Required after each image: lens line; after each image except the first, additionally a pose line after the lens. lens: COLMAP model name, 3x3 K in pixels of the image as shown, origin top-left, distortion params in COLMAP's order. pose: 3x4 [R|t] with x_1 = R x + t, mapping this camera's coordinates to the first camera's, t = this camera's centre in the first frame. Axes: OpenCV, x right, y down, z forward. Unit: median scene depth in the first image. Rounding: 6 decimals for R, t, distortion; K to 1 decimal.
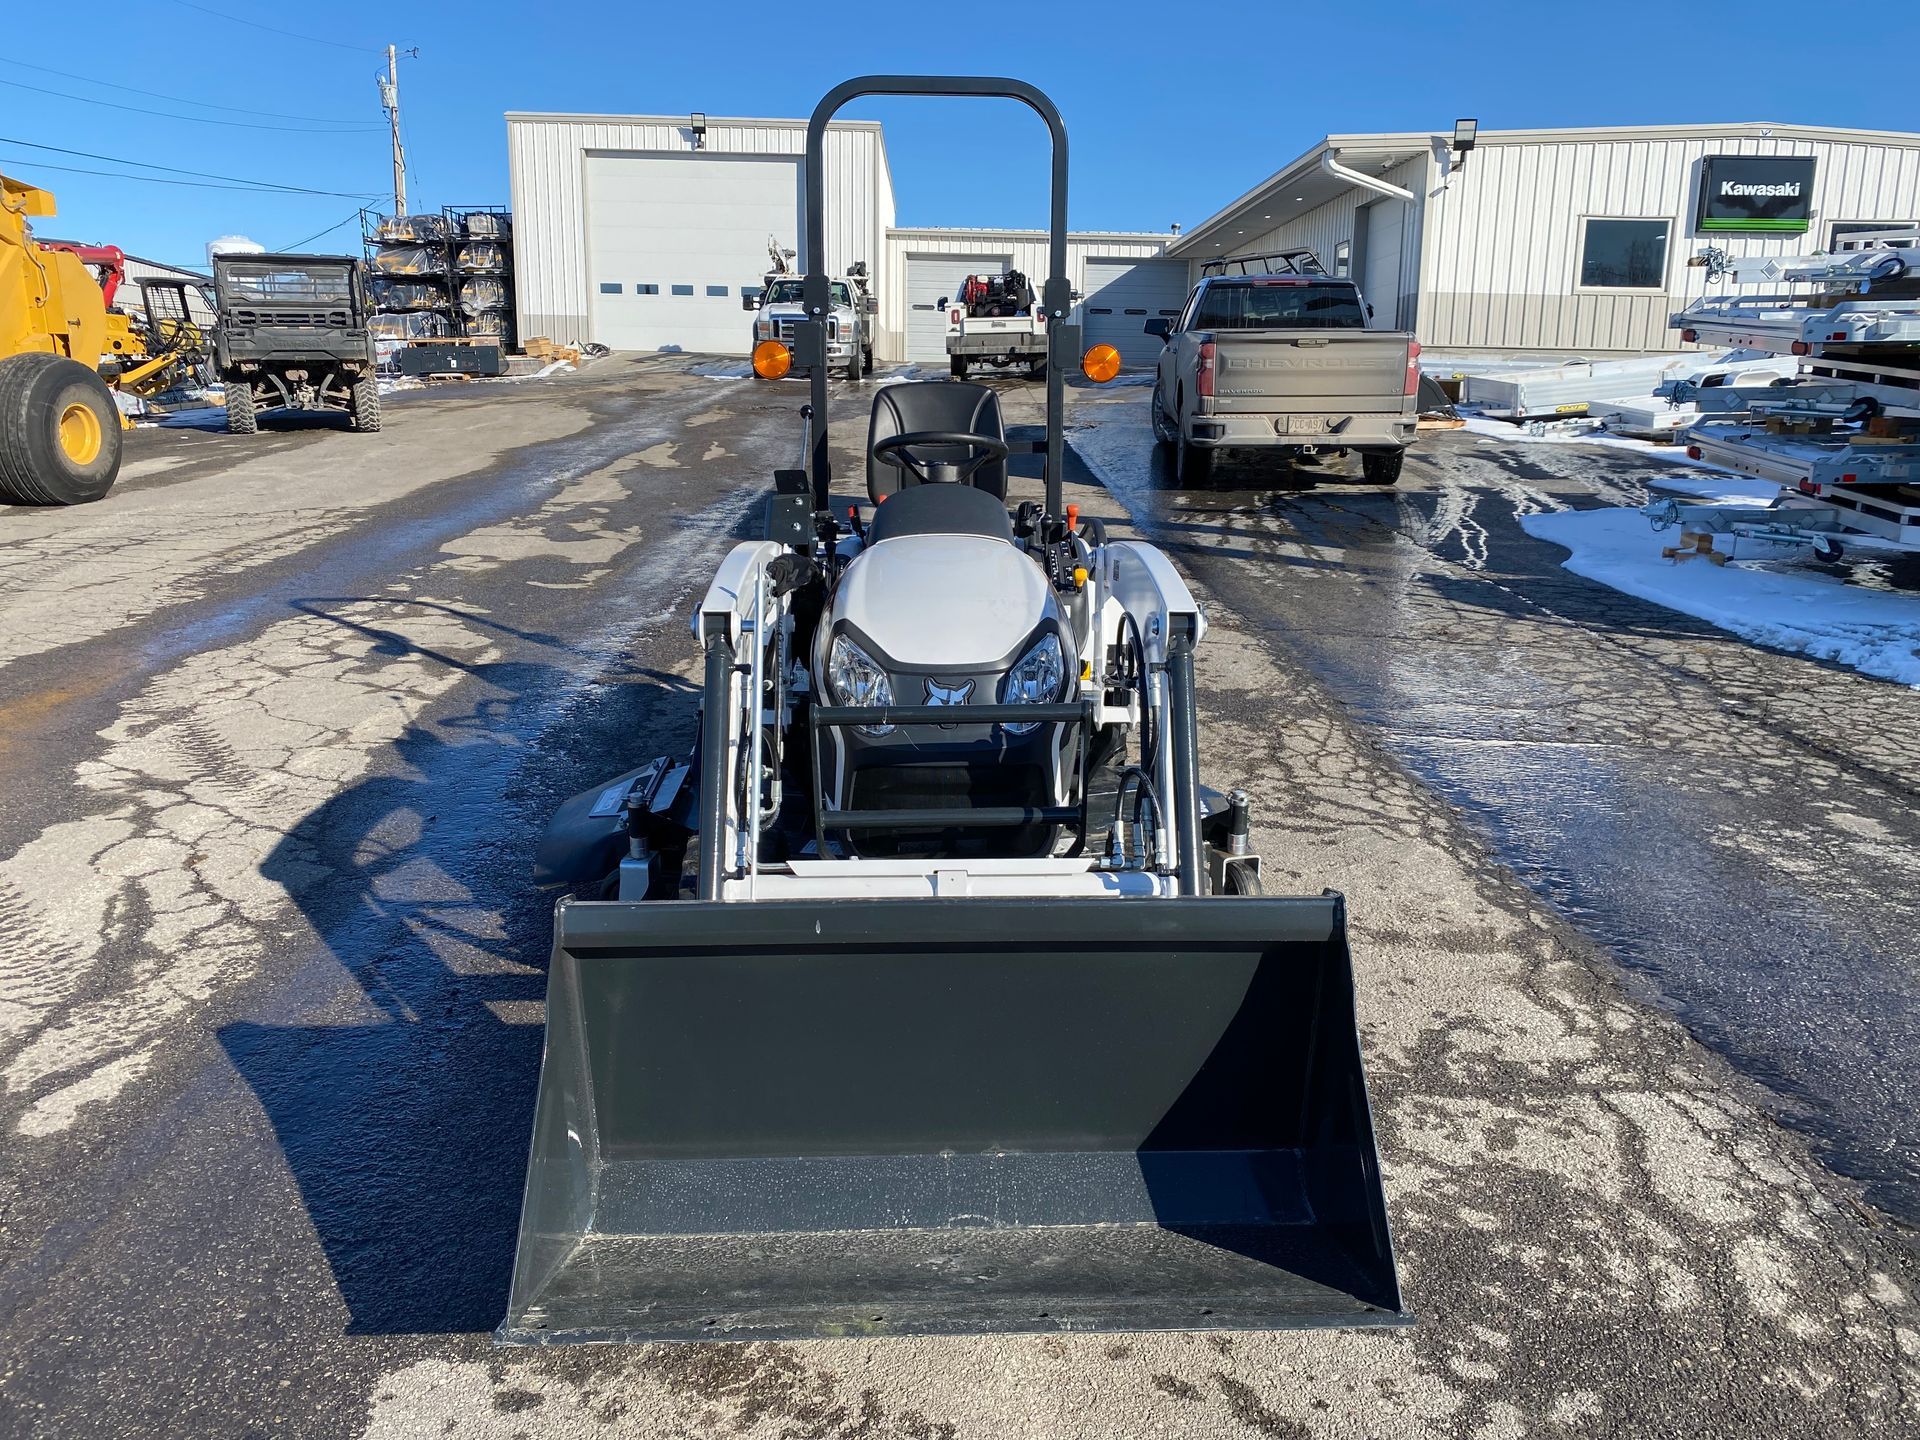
lens RADIAL K [[1433.9, 0, 971.6], [0, 1433.9, 717.8], [0, 0, 1]] dist [0.017441, -0.020096]
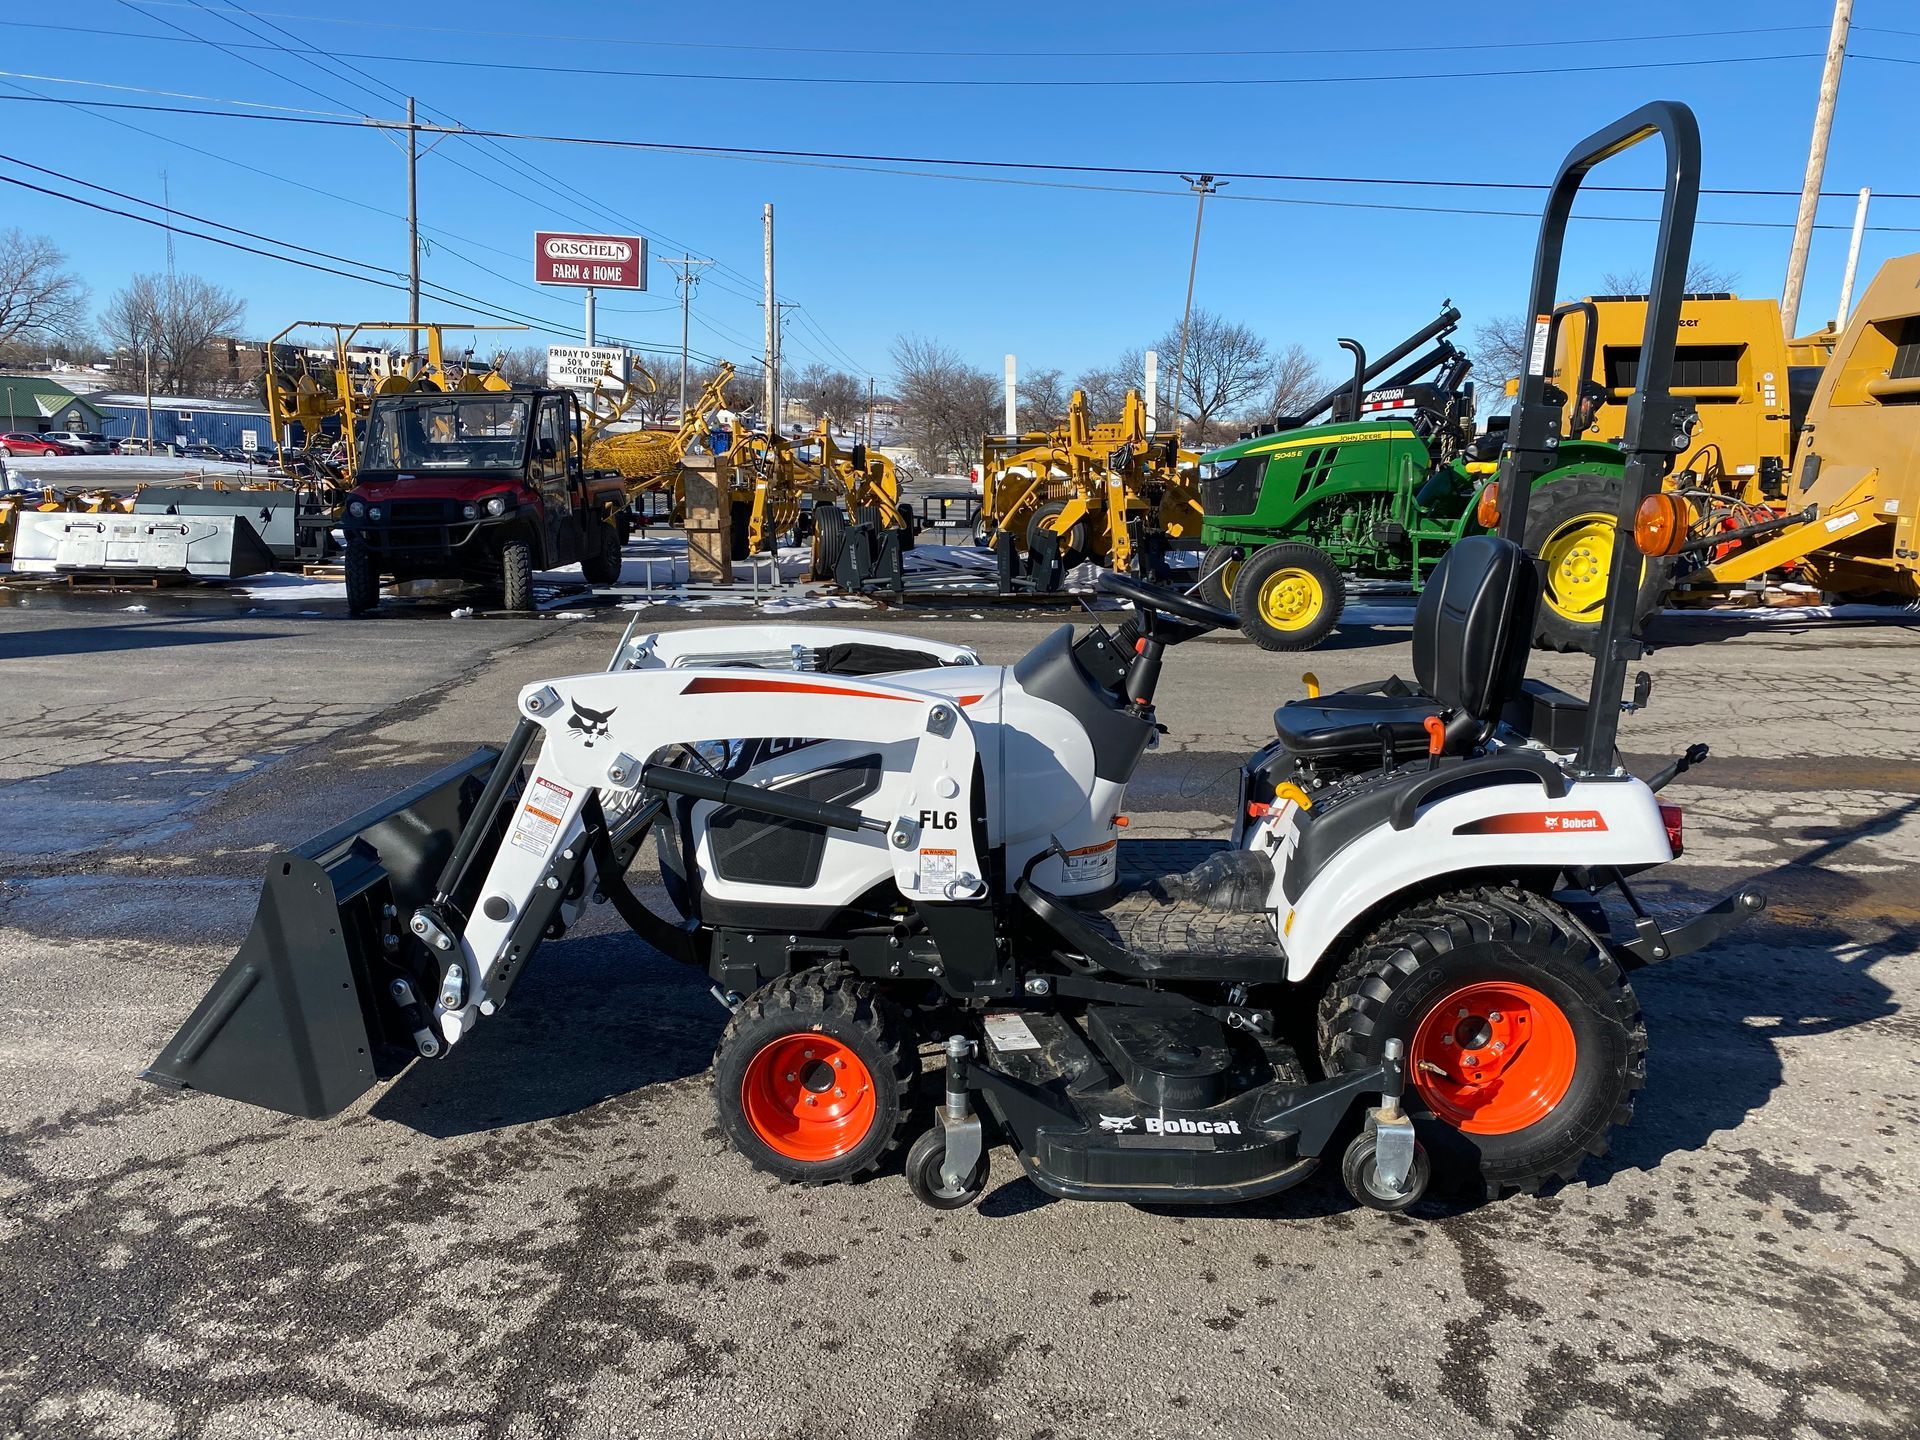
lens RADIAL K [[1484.6, 0, 971.0], [0, 1484.6, 714.4], [0, 0, 1]] dist [0.016286, -0.004584]
pose [[-0.085339, 0.160172, -0.983393, 0.730508], [-0.266171, 0.947458, 0.177418, -0.200111], [0.960141, 0.276891, -0.038222, 0.751272]]
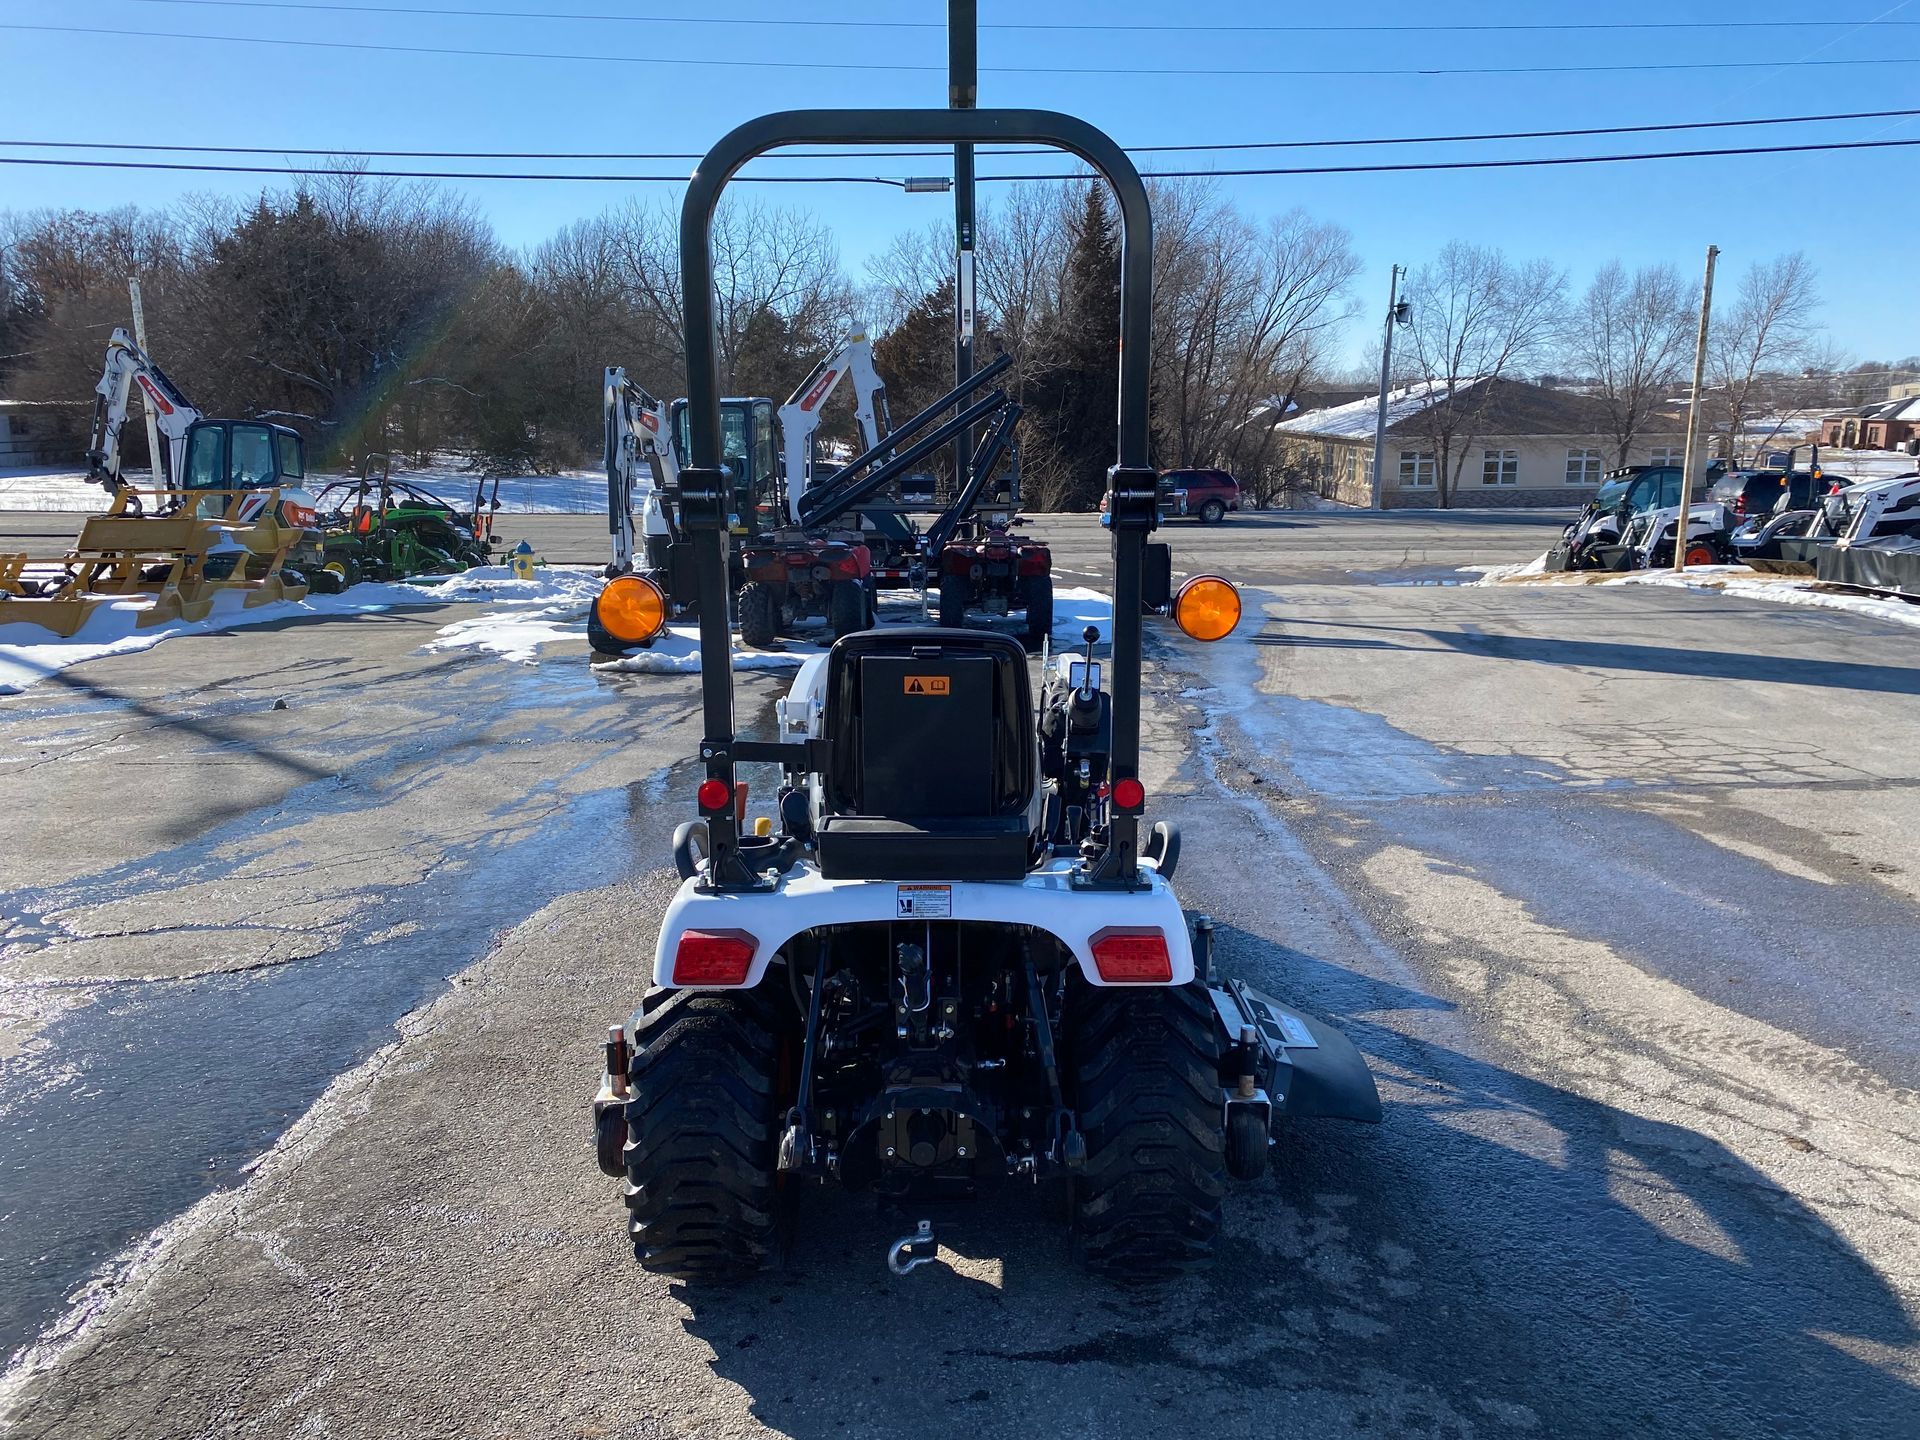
lens RADIAL K [[1450.1, 0, 958.7], [0, 1450.1, 741.8], [0, 0, 1]] dist [0.008354, -0.013355]
pose [[-0.998065, -0.016798, 0.059868, -0.075386], [0.010183, 0.905666, 0.423870, -0.429082], [-0.061340, 0.423660, -0.903742, 1.497227]]
